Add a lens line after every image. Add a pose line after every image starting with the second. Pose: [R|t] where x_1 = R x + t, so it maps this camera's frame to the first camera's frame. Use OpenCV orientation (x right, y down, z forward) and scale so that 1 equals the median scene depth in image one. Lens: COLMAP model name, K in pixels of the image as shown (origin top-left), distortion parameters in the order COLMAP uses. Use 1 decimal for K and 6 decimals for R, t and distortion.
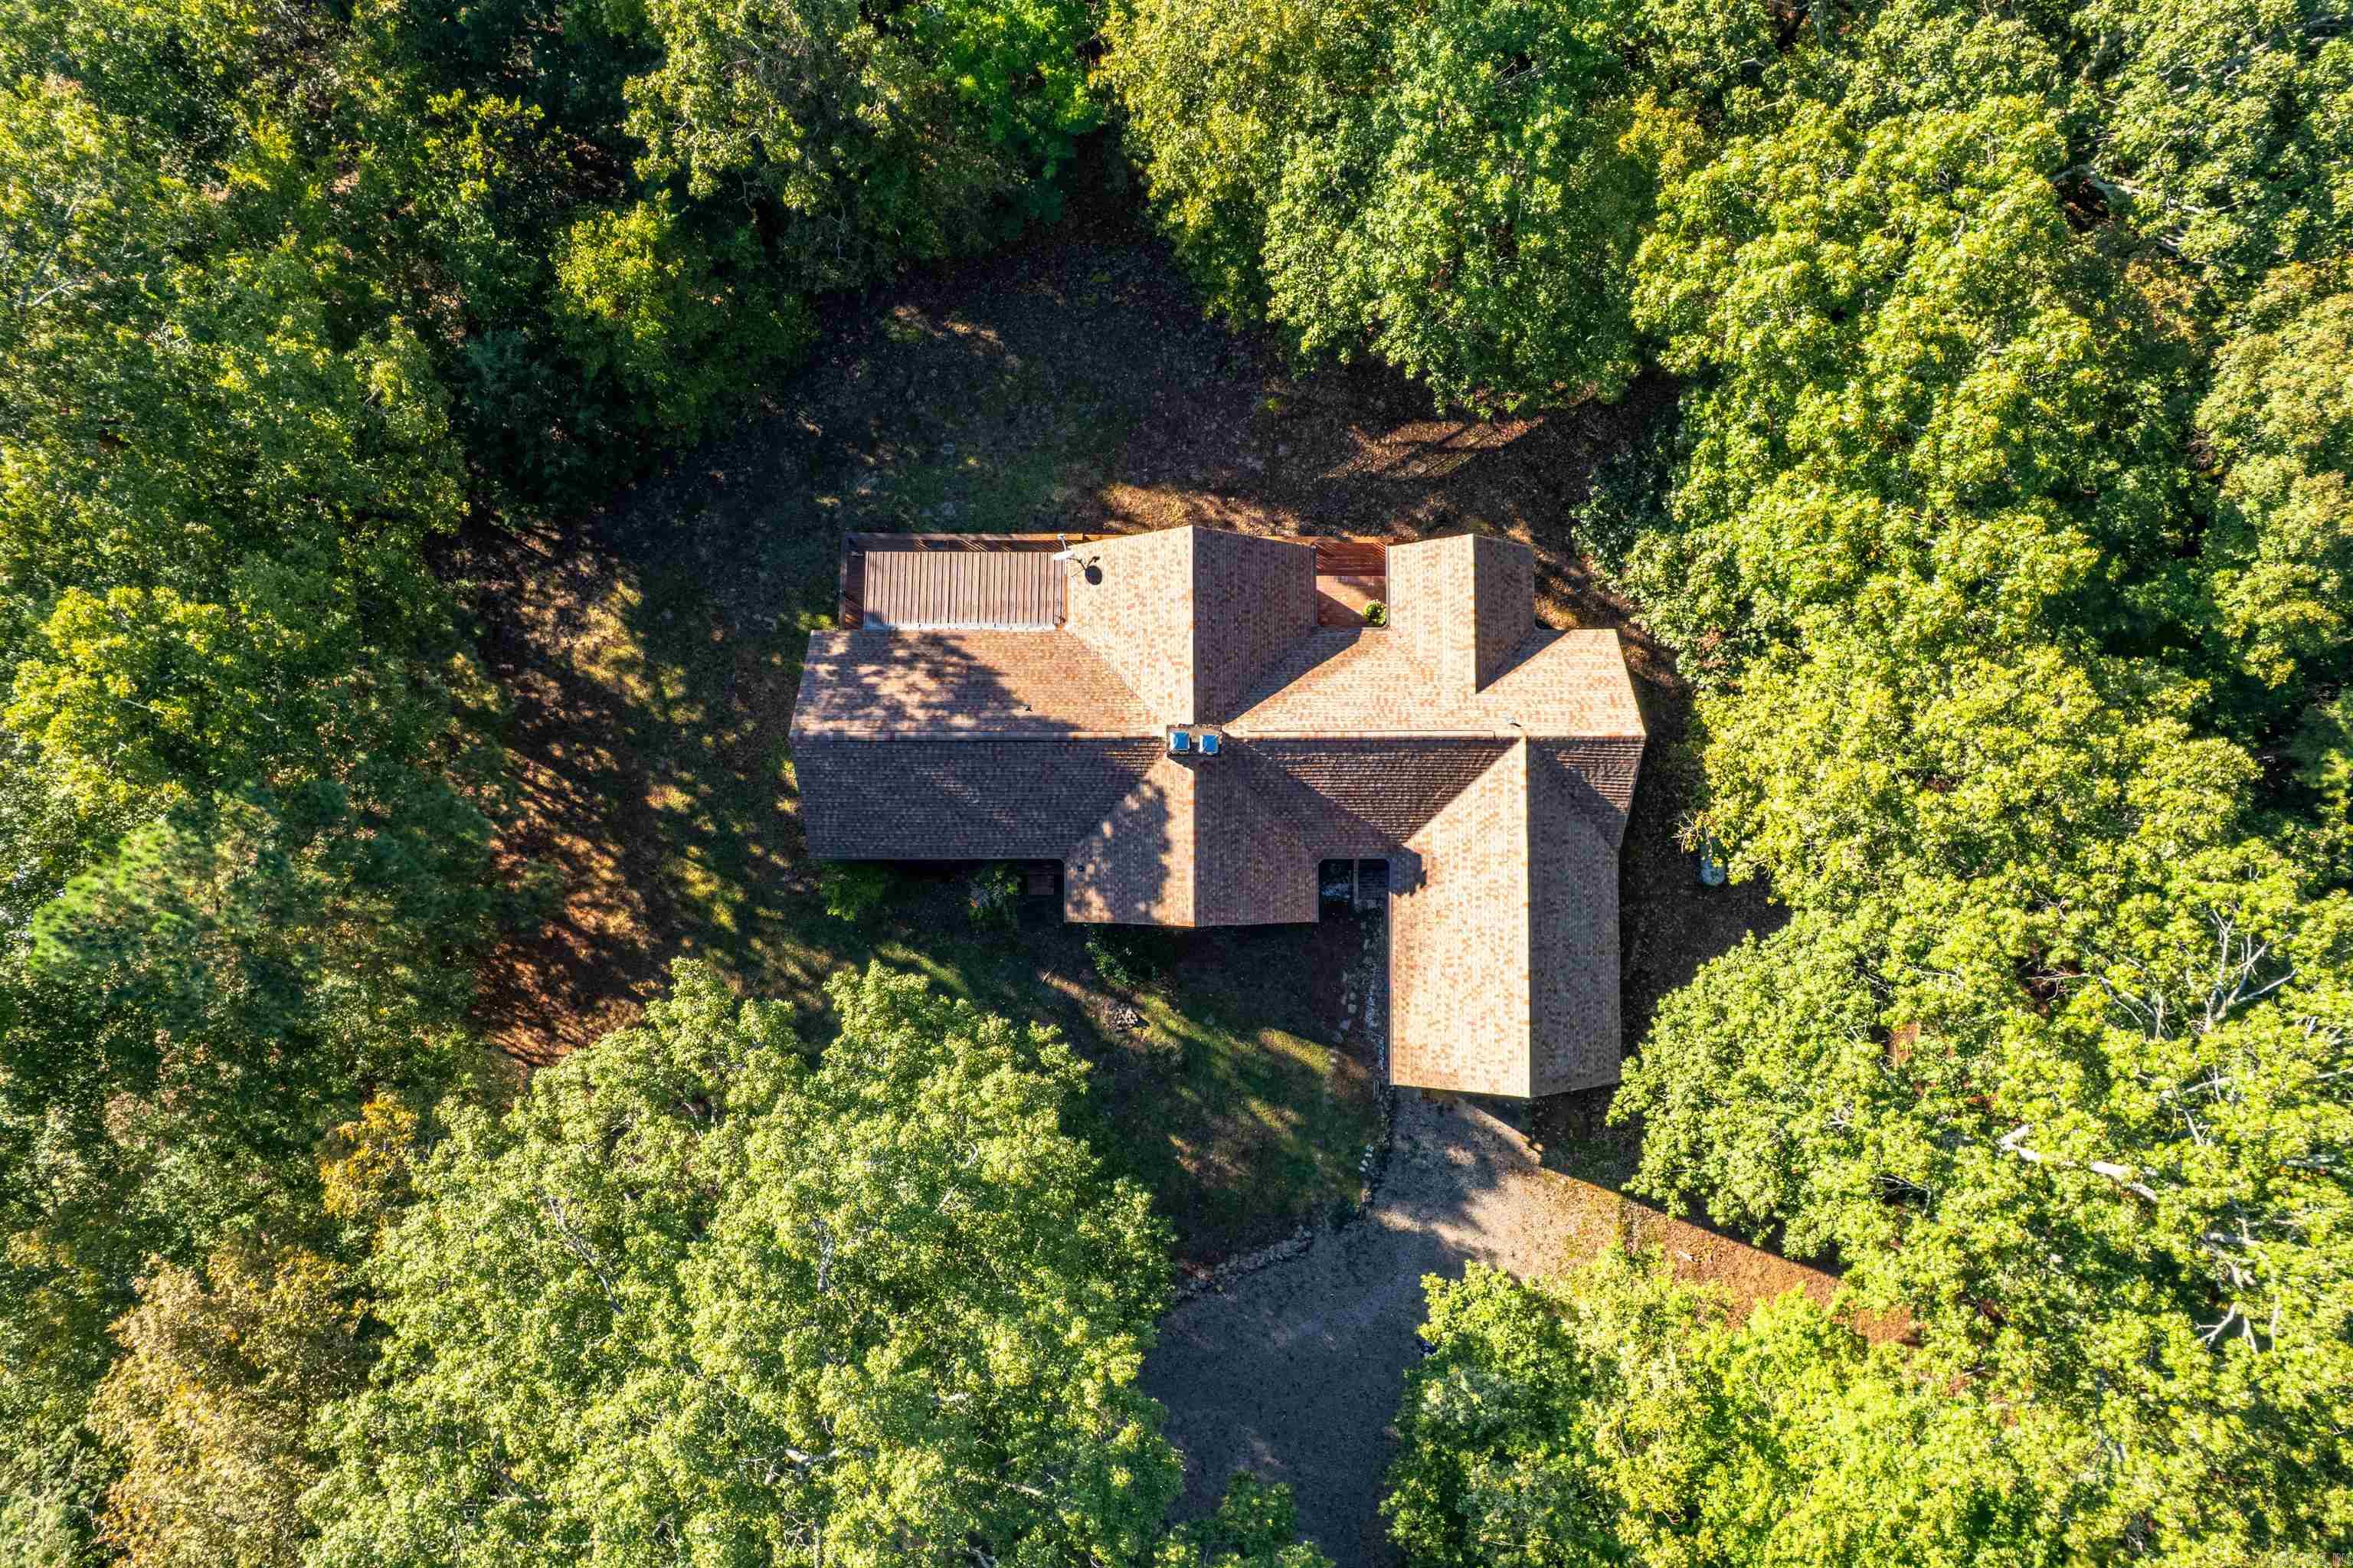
lens RADIAL K [[1537.3, 0, 1176.5], [0, 1537.3, 784.0], [0, 0, 1]] dist [-0.076315, 0.066881]
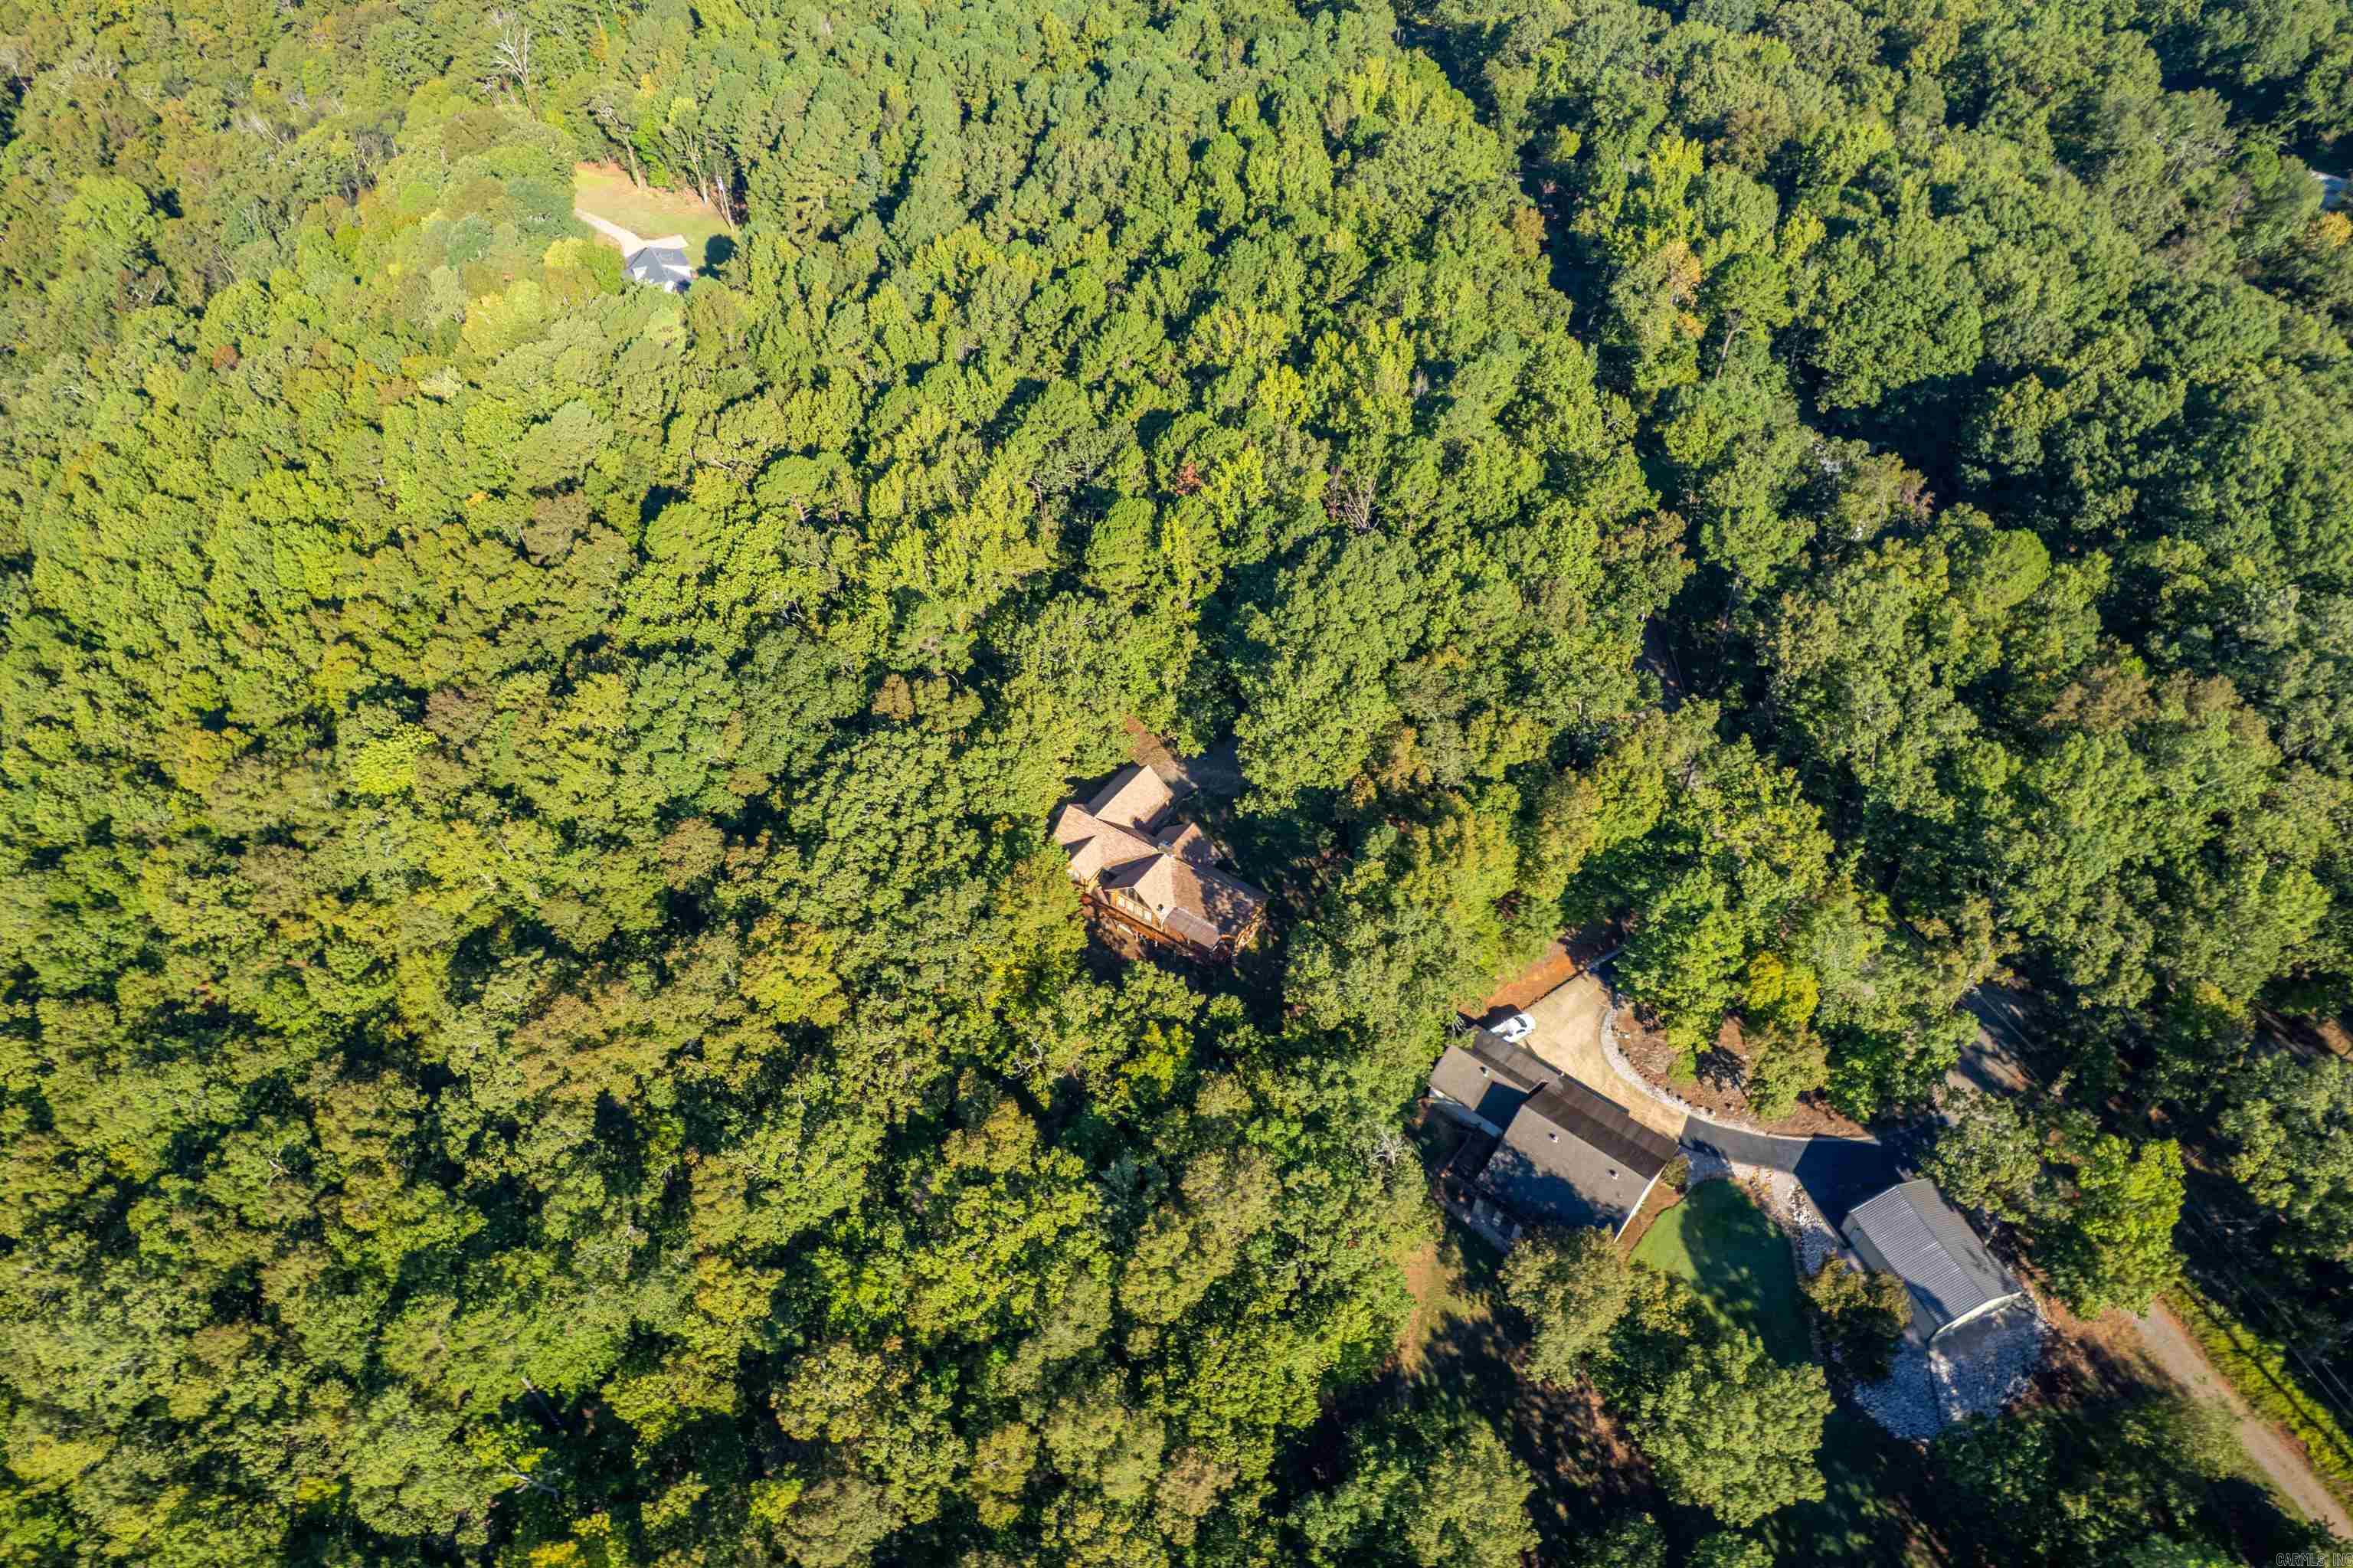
lens RADIAL K [[1537.3, 0, 1176.5], [0, 1537.3, 784.0], [0, 0, 1]] dist [-0.076315, 0.066881]
pose [[-0.821502, -0.404073, 0.402318, -1.380669], [0.568445, -0.524945, 0.633485, -2.193704], [-0.044779, 0.749105, 0.660937, -1.519125]]
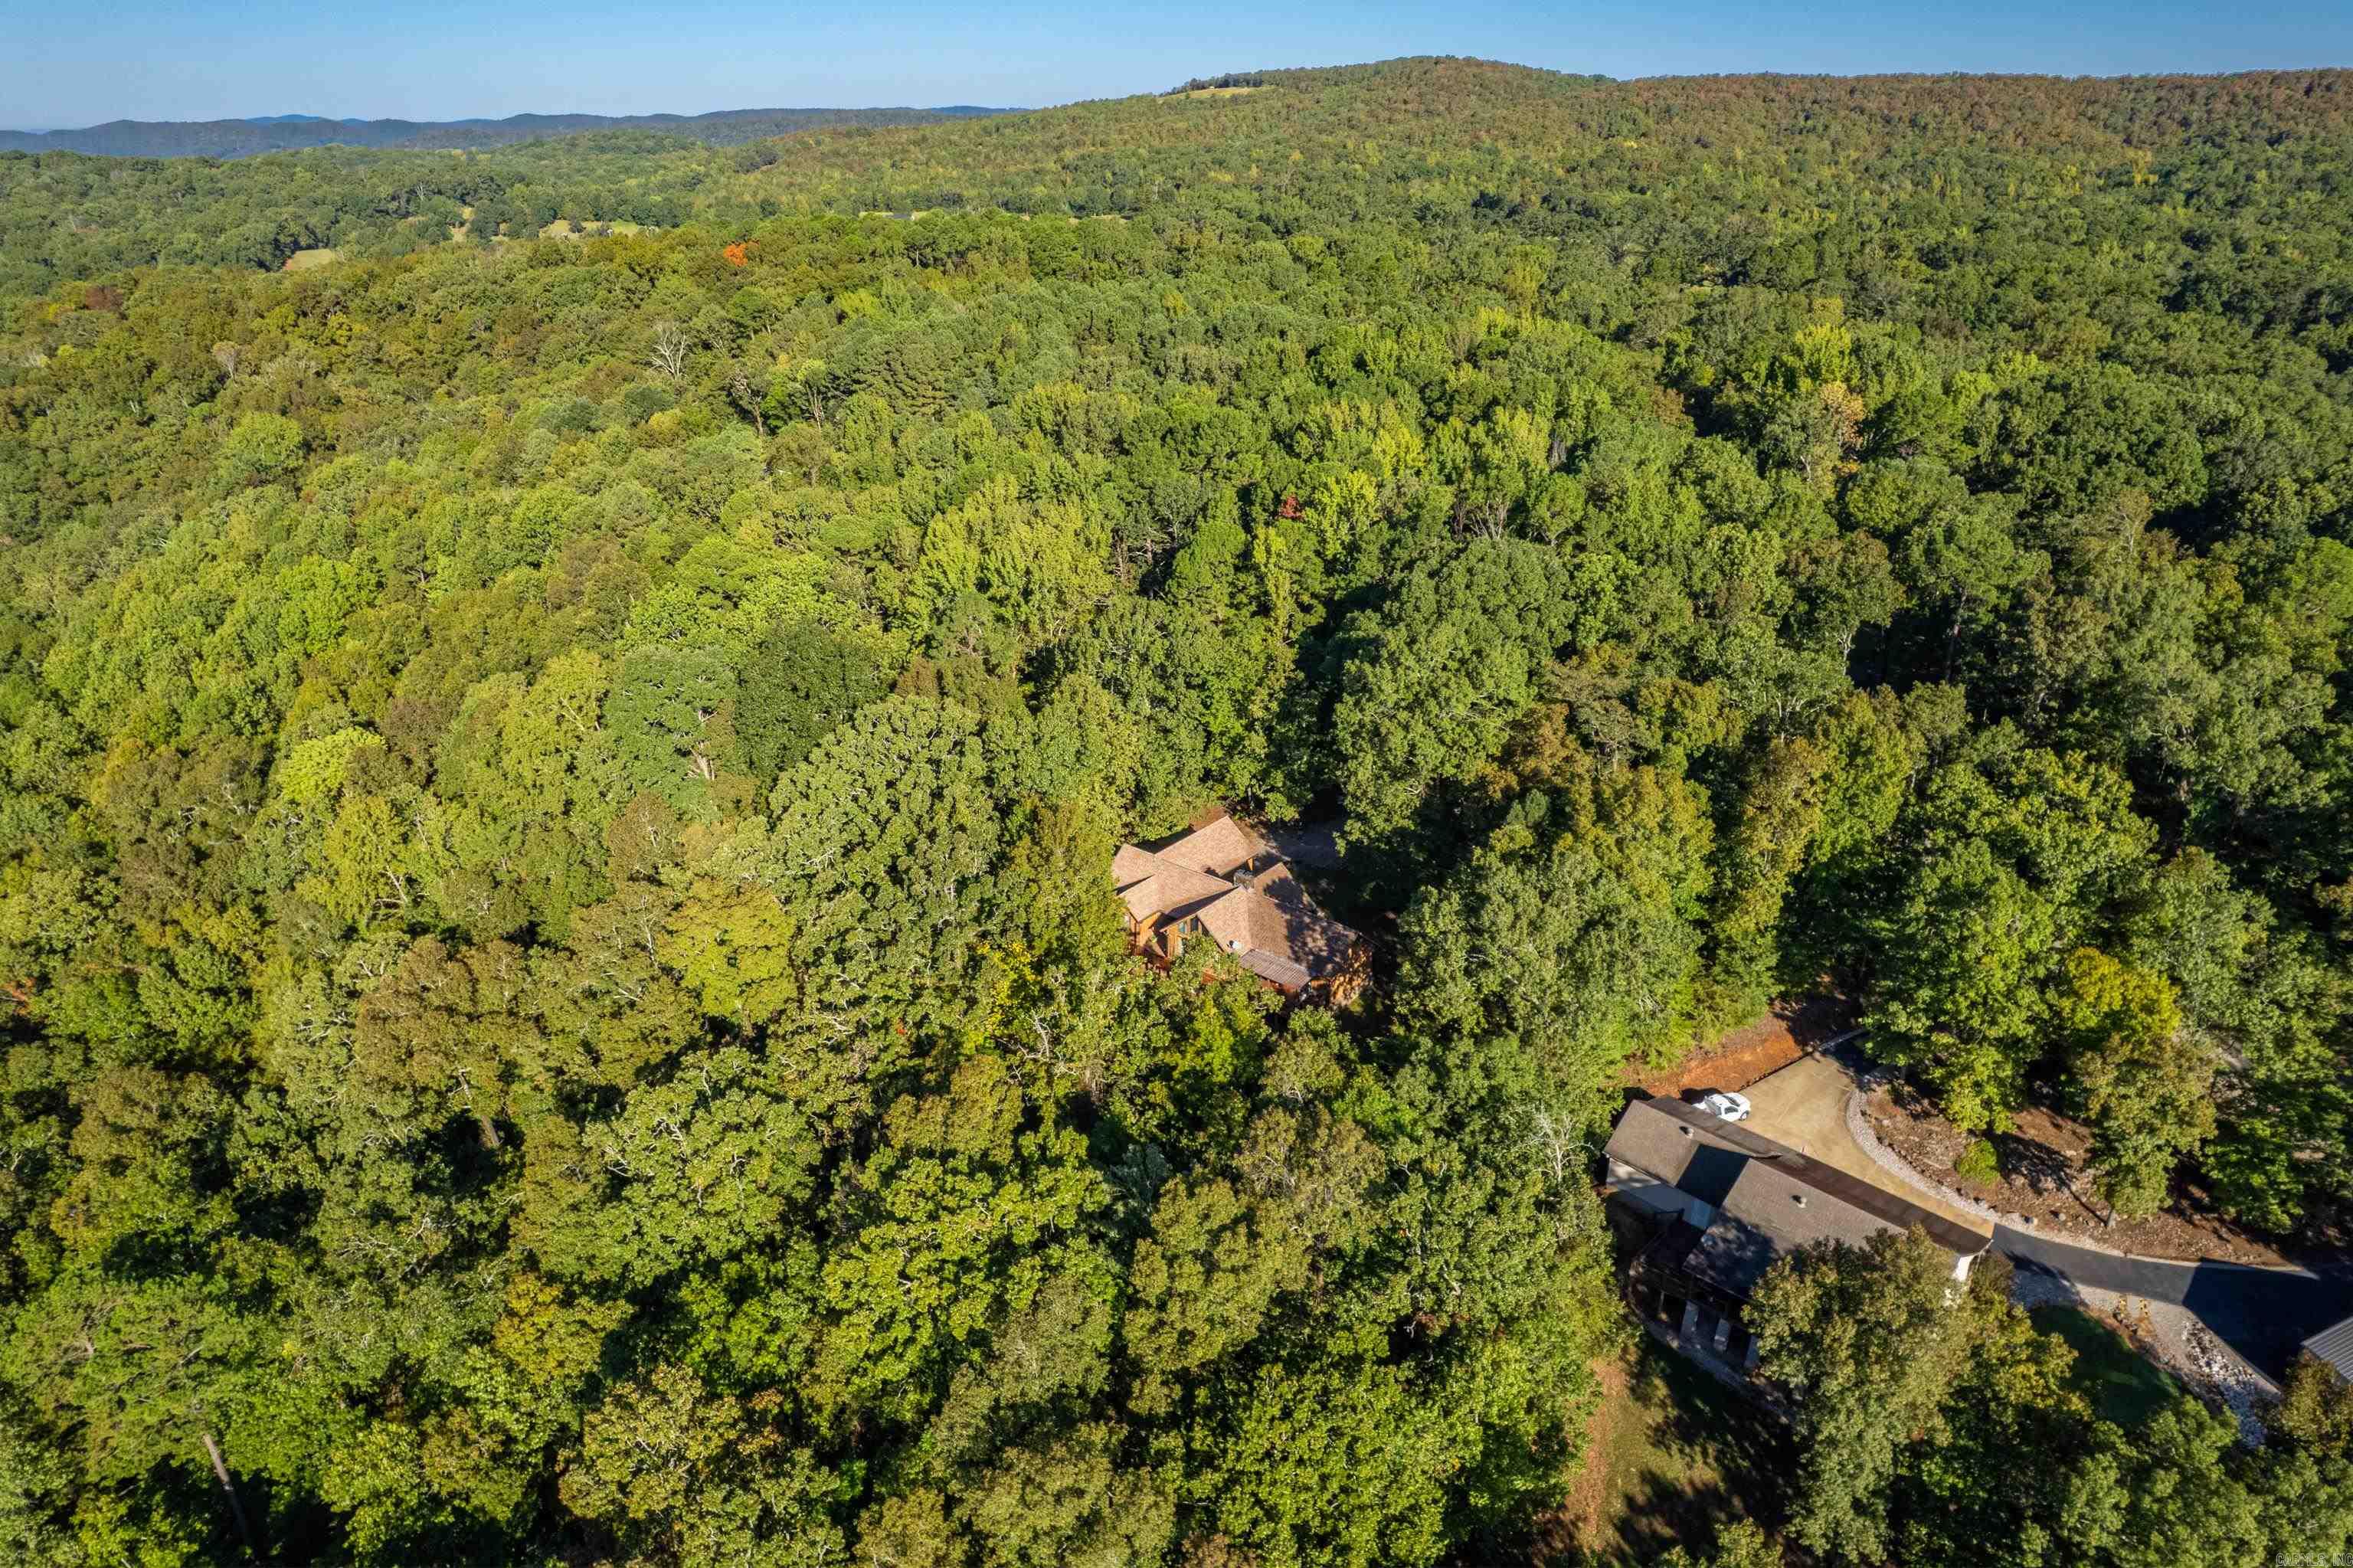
lens RADIAL K [[1537.3, 0, 1176.5], [0, 1537.3, 784.0], [0, 0, 1]] dist [-0.076315, 0.066881]
pose [[-0.766834, -0.254526, 0.589221, -1.471016], [0.640690, -0.248481, 0.726481, -2.058579], [-0.038498, 0.934598, 0.353616, -0.179393]]
